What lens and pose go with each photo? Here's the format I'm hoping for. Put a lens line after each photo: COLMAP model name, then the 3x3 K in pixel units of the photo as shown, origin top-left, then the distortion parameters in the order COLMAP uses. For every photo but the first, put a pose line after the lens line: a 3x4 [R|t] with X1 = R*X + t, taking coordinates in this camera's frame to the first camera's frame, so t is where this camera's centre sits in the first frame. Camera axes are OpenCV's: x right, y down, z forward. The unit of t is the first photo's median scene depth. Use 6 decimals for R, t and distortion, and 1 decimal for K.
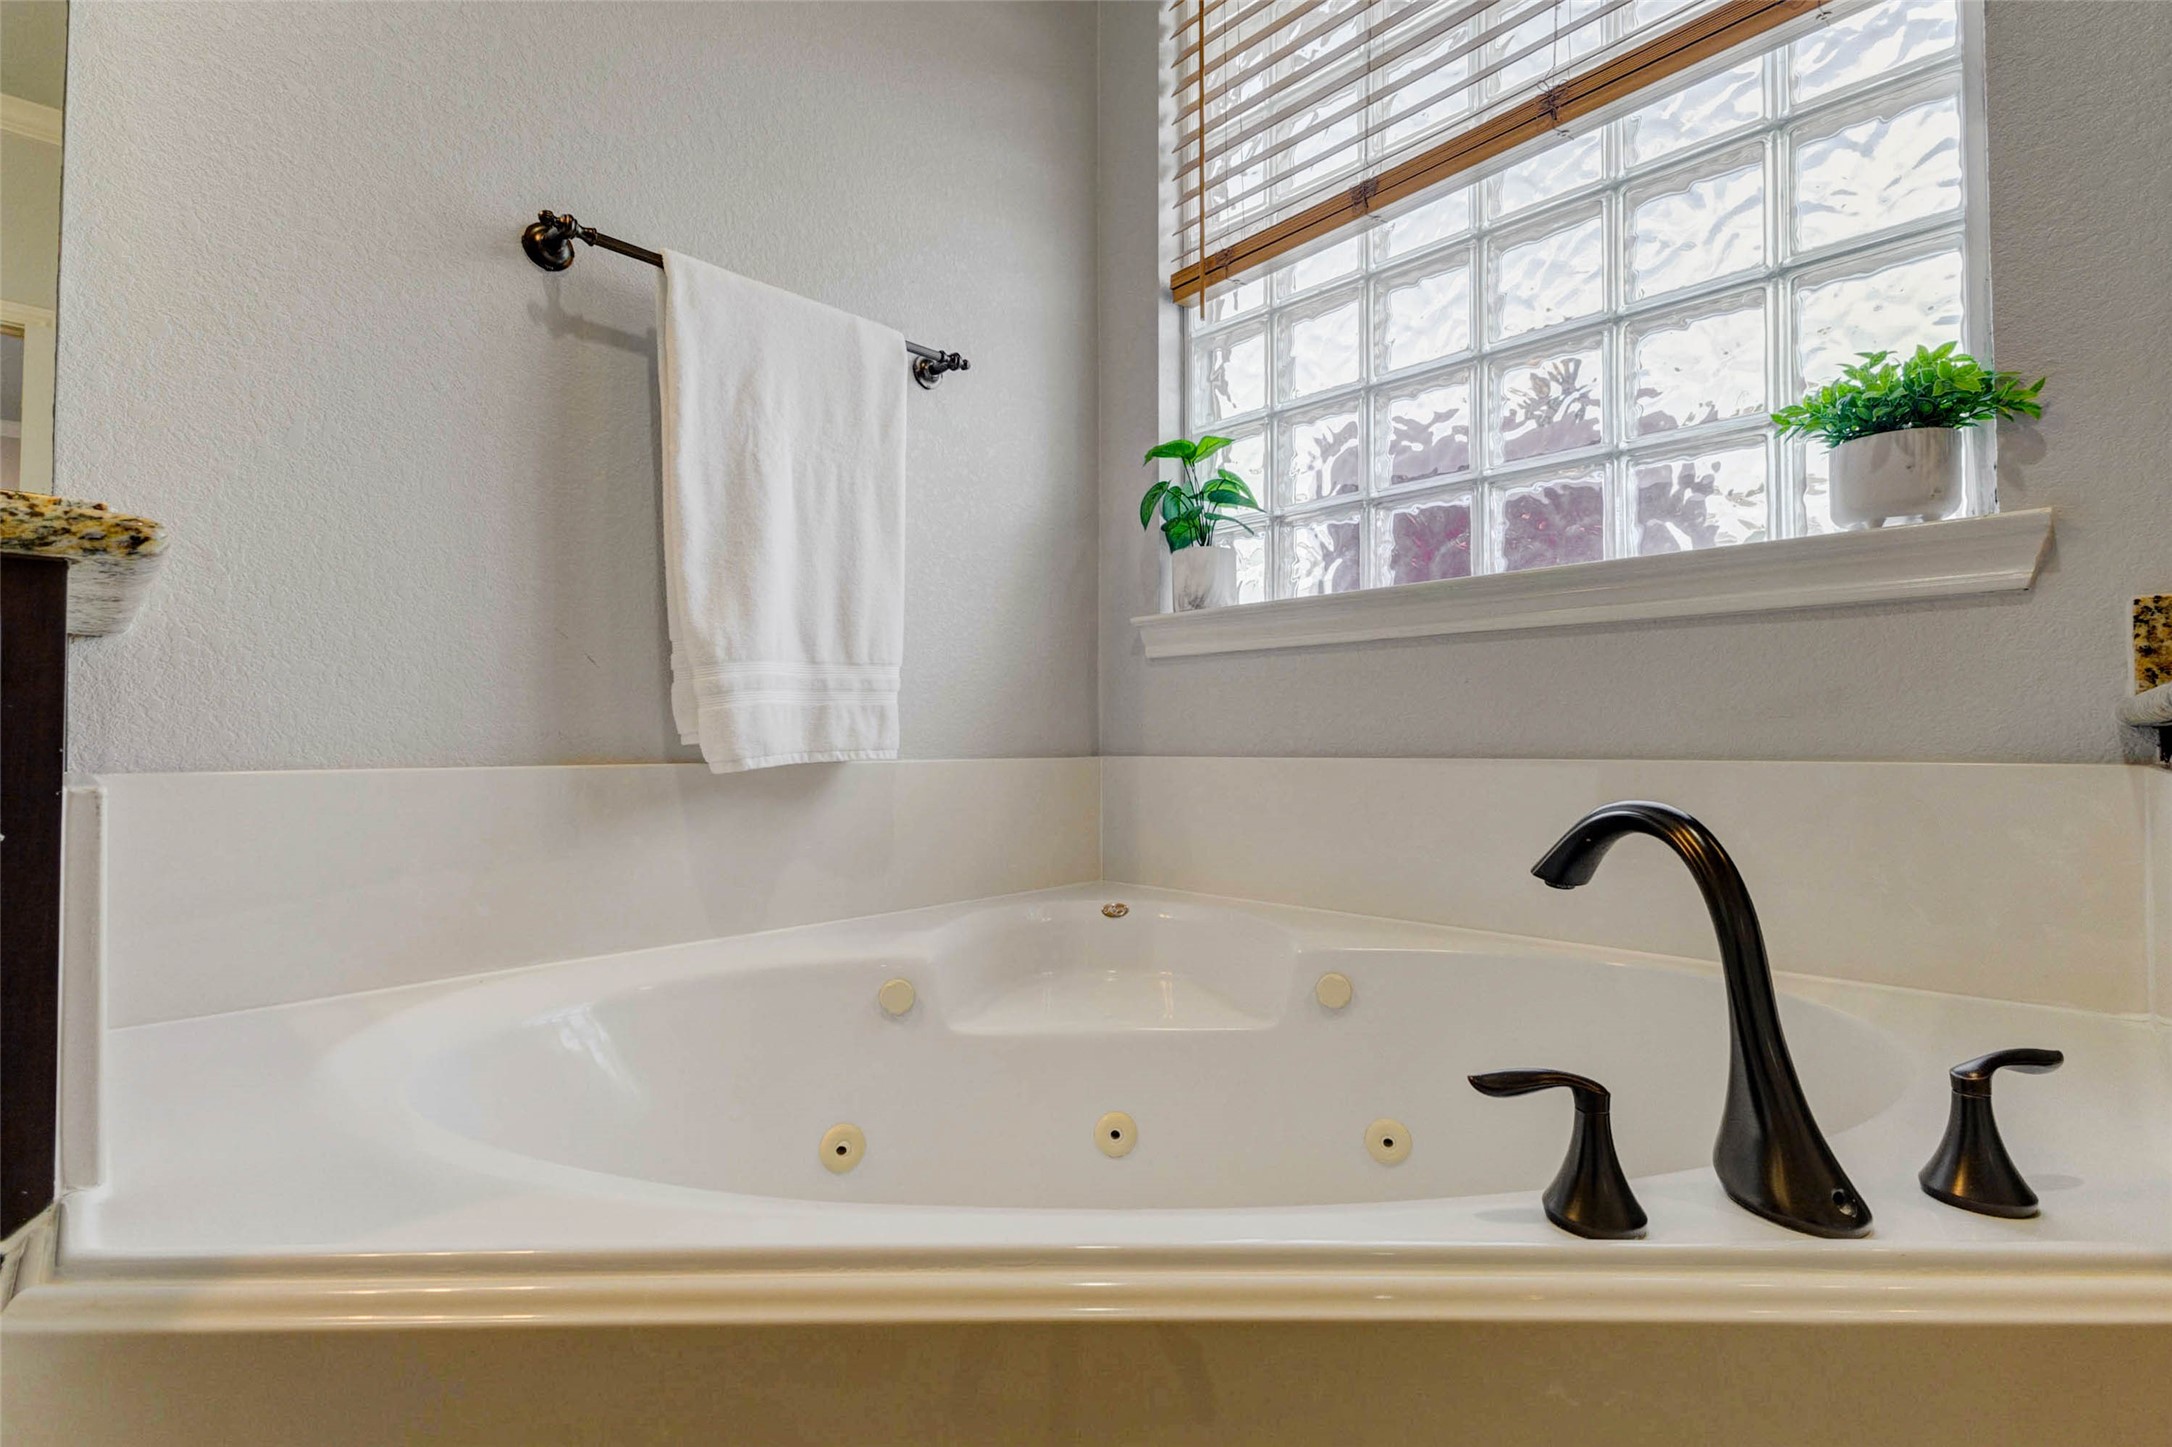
lens RADIAL K [[970.5, 0, 1086.9], [0, 970.5, 717.8], [0, 0, 1]] dist [0.002824, -0.000315]
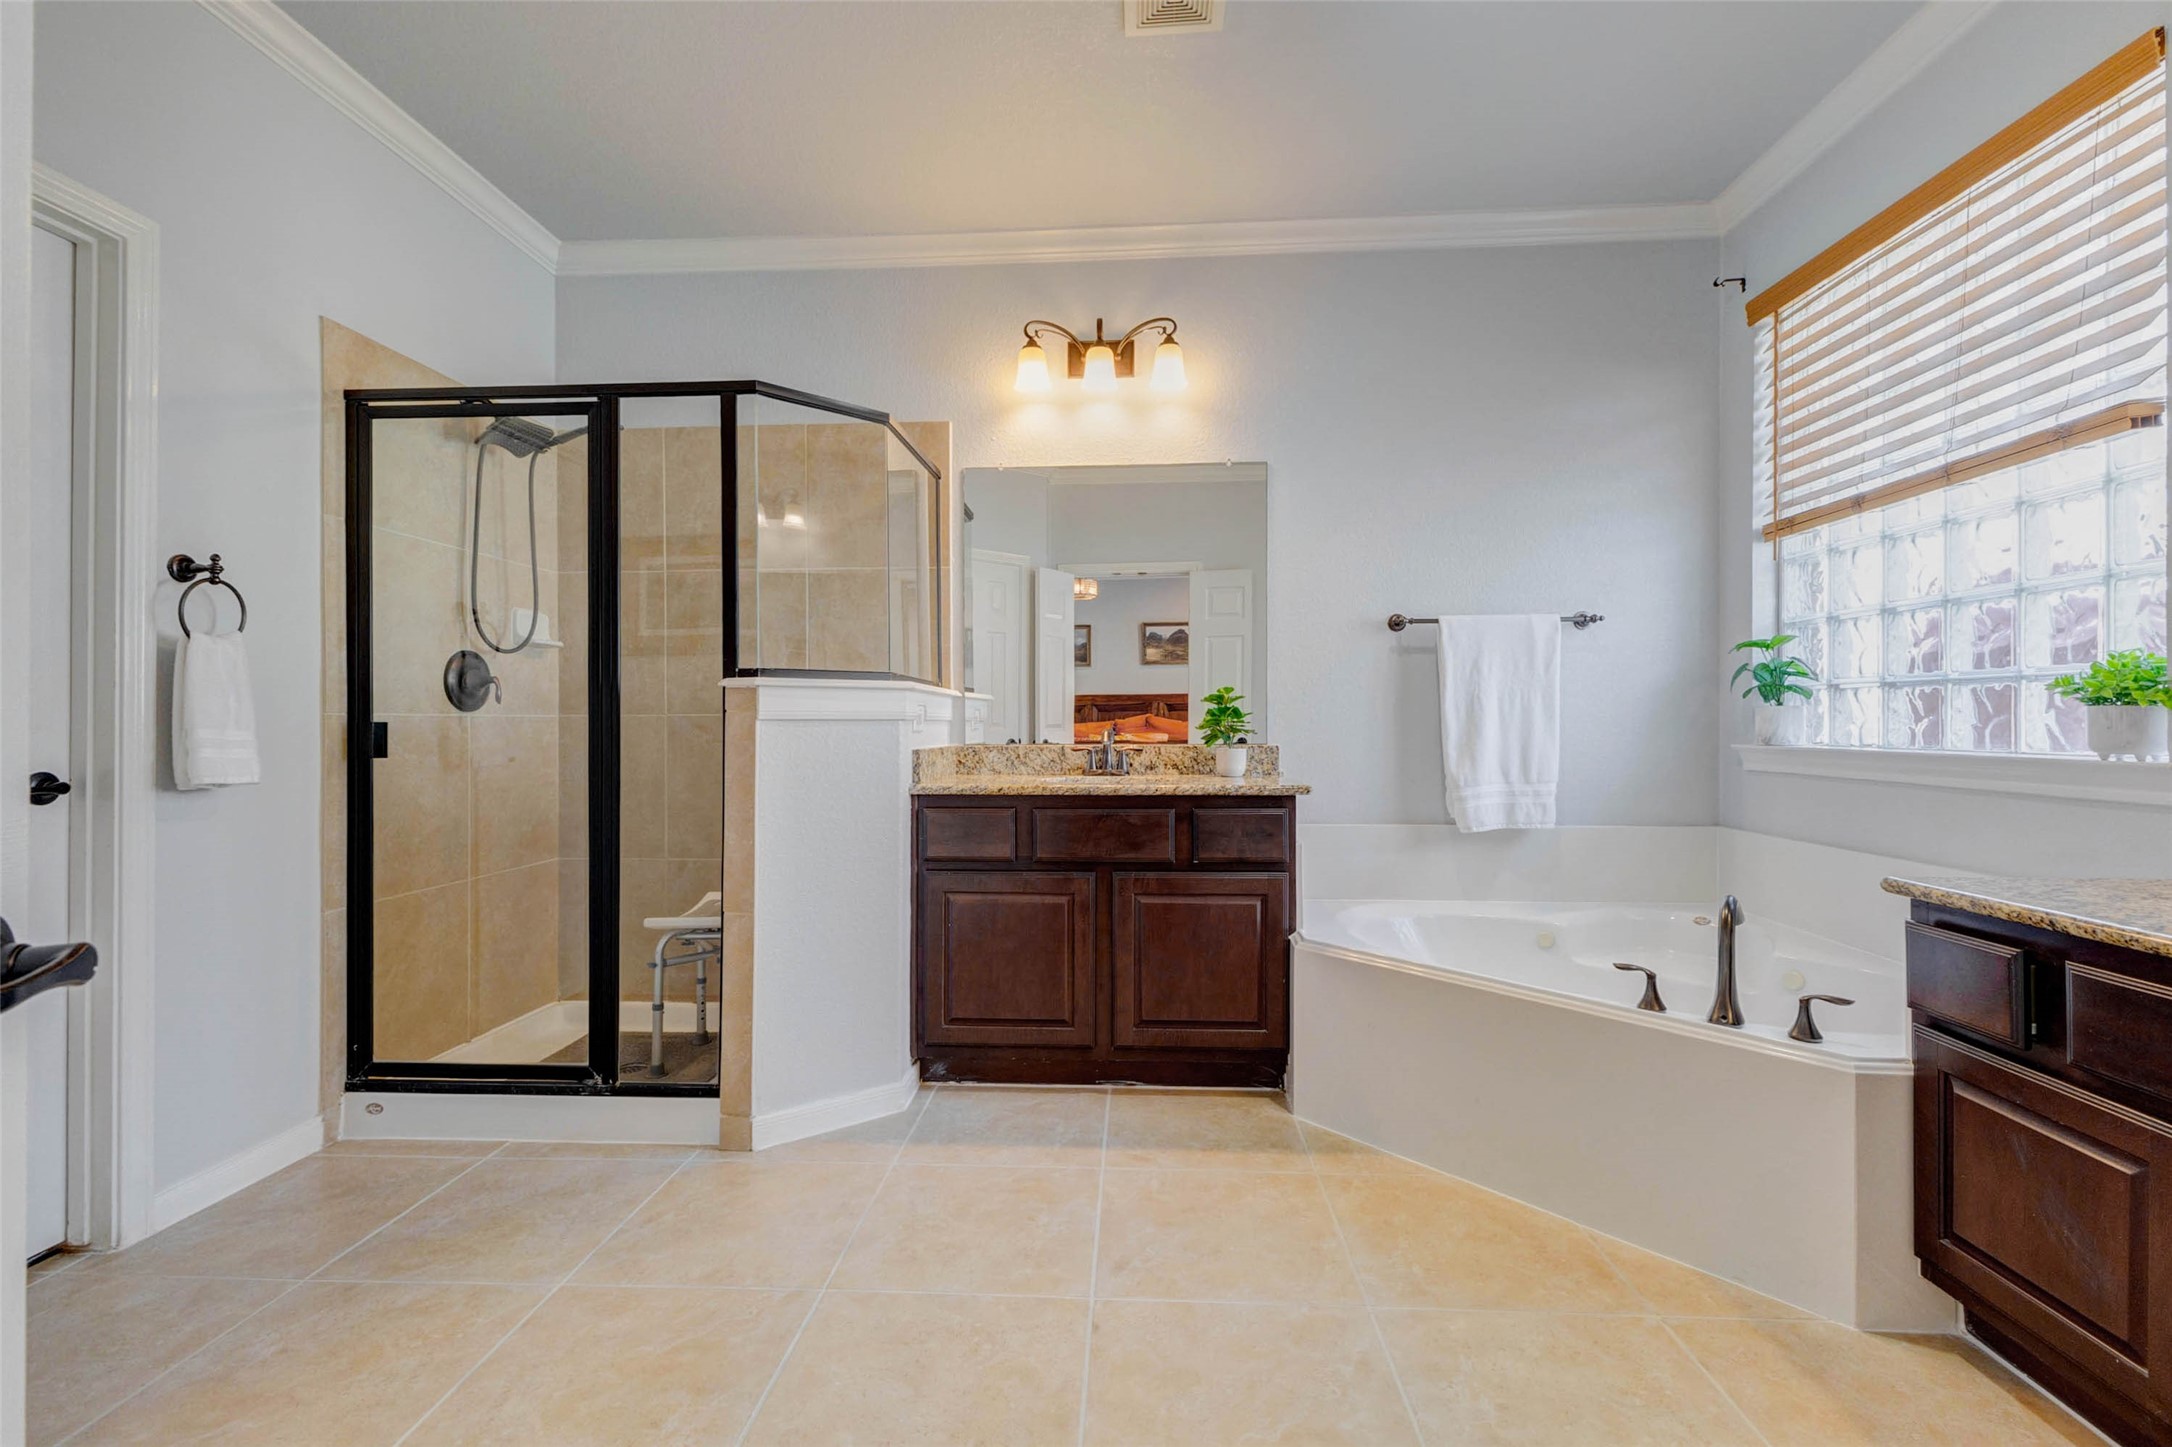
lens RADIAL K [[970.5, 0, 1104.7], [0, 970.5, 712.7], [0, 0, 1]] dist [0.002824, -0.000315]
pose [[0.682776, 0.005894, -0.730604, 0.704214], [0.010150, 0.999794, 0.017552, -0.266522], [0.730558, -0.019400, 0.682575, -1.169251]]
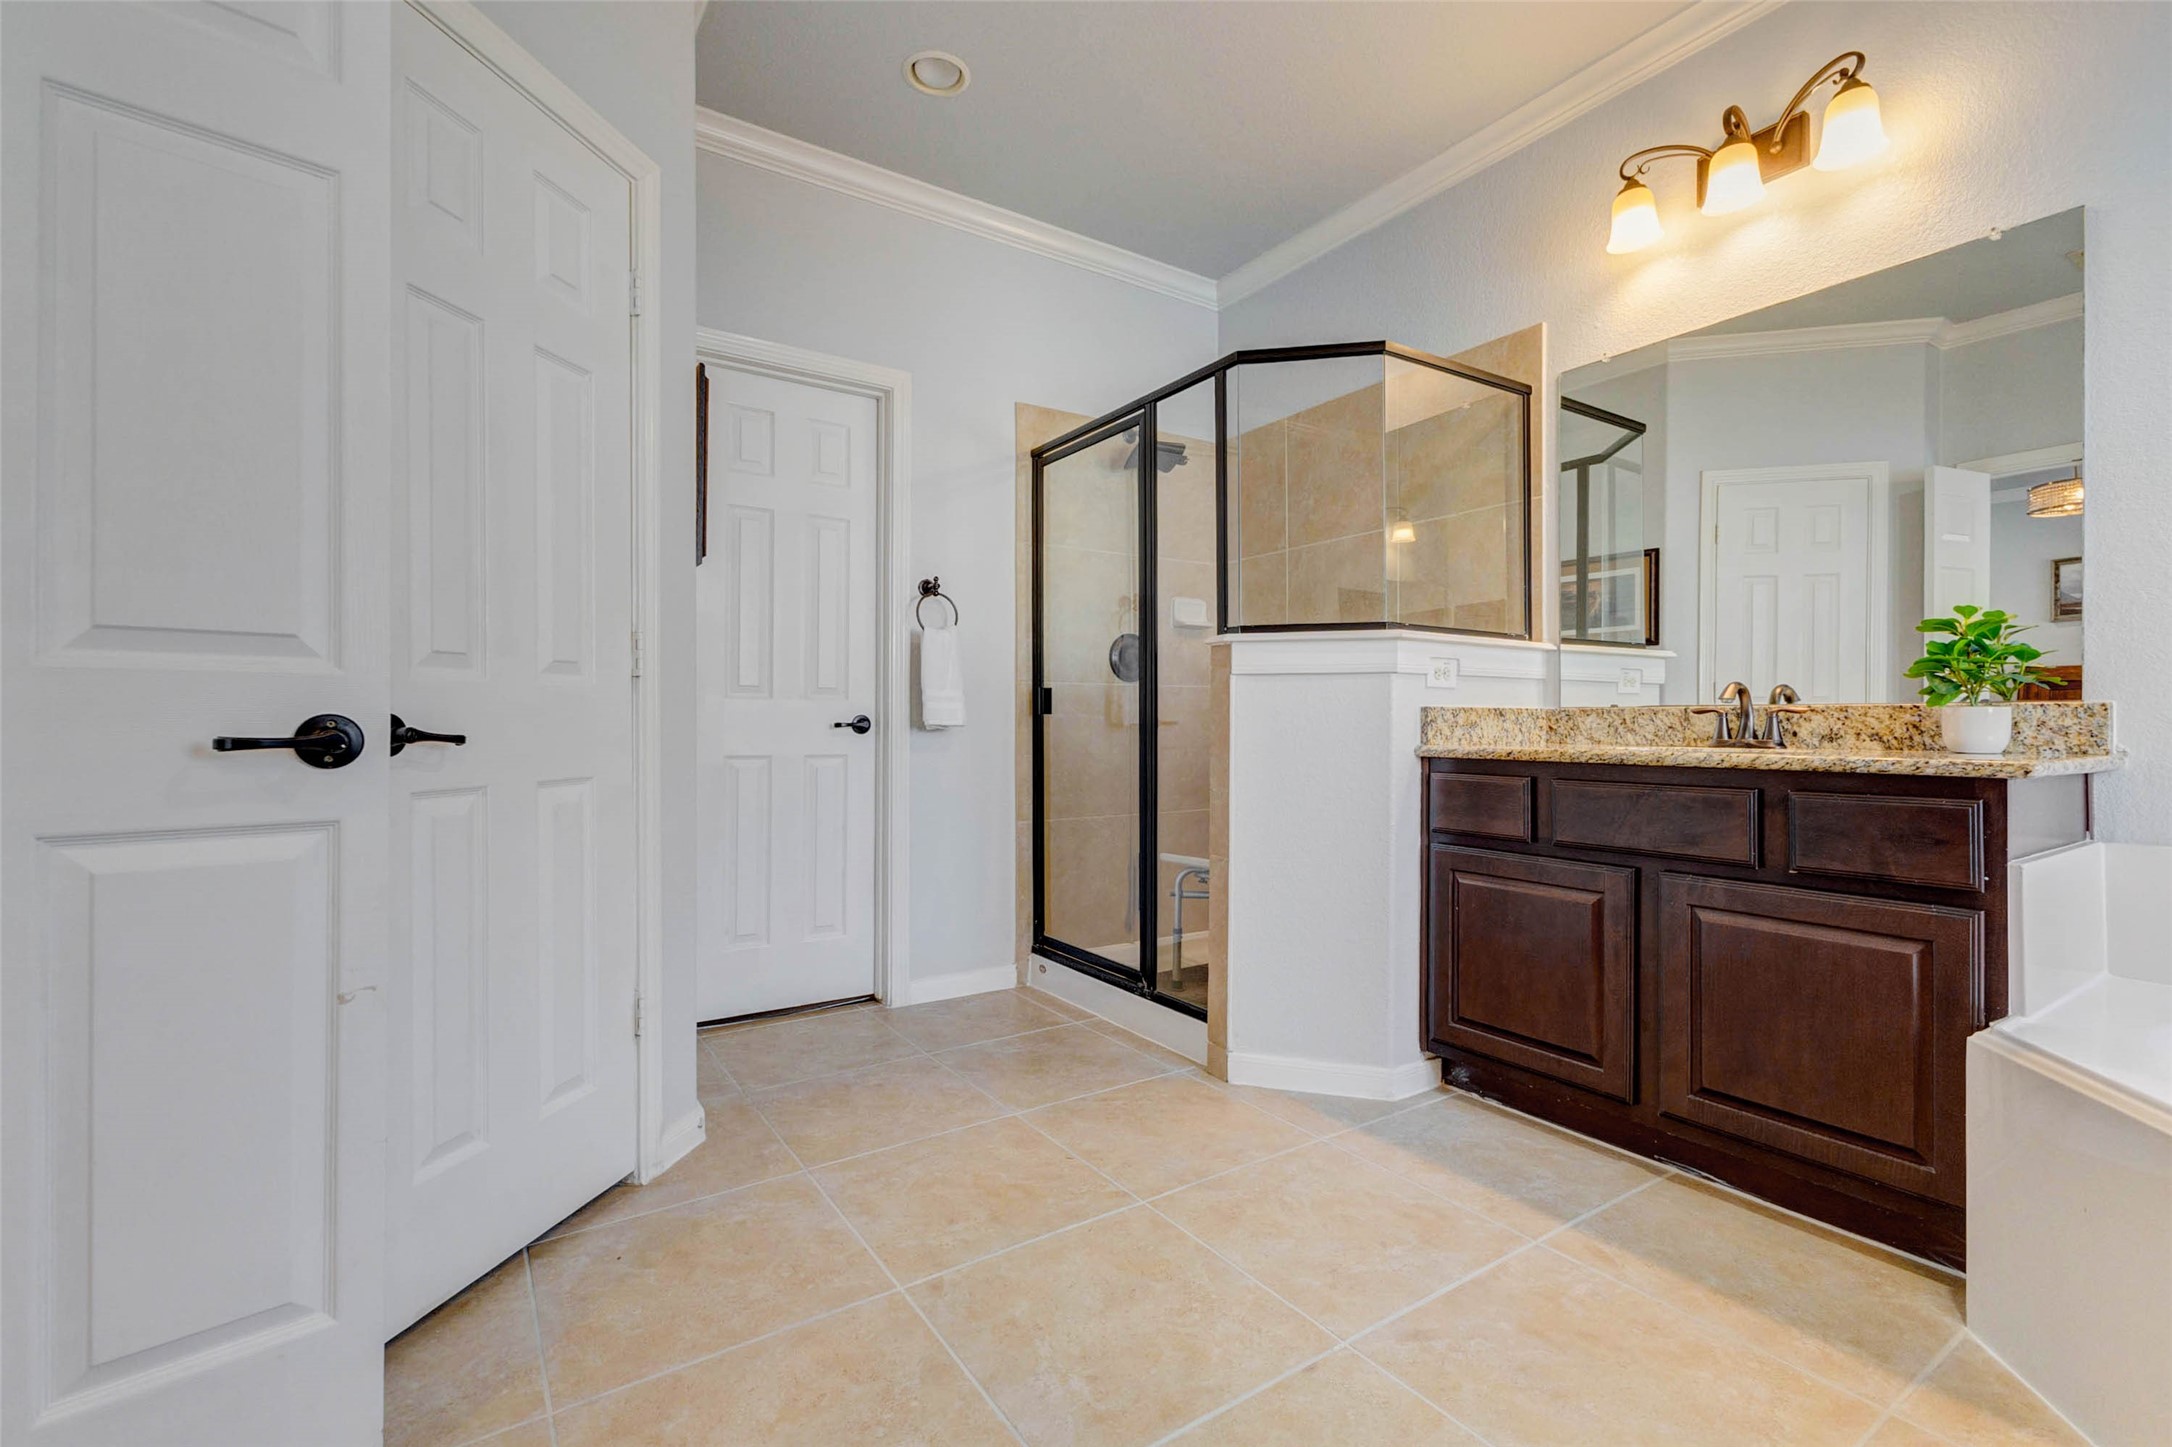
lens RADIAL K [[970.5, 0, 1086.8], [0, 970.5, 718.8], [0, 0, 1]] dist [0.002824, -0.000315]
pose [[-0.204365, 0.008198, -0.978860, 0.845824], [0.026073, 0.999656, 0.002928, -0.163055], [0.978548, -0.024924, -0.204508, -0.373156]]
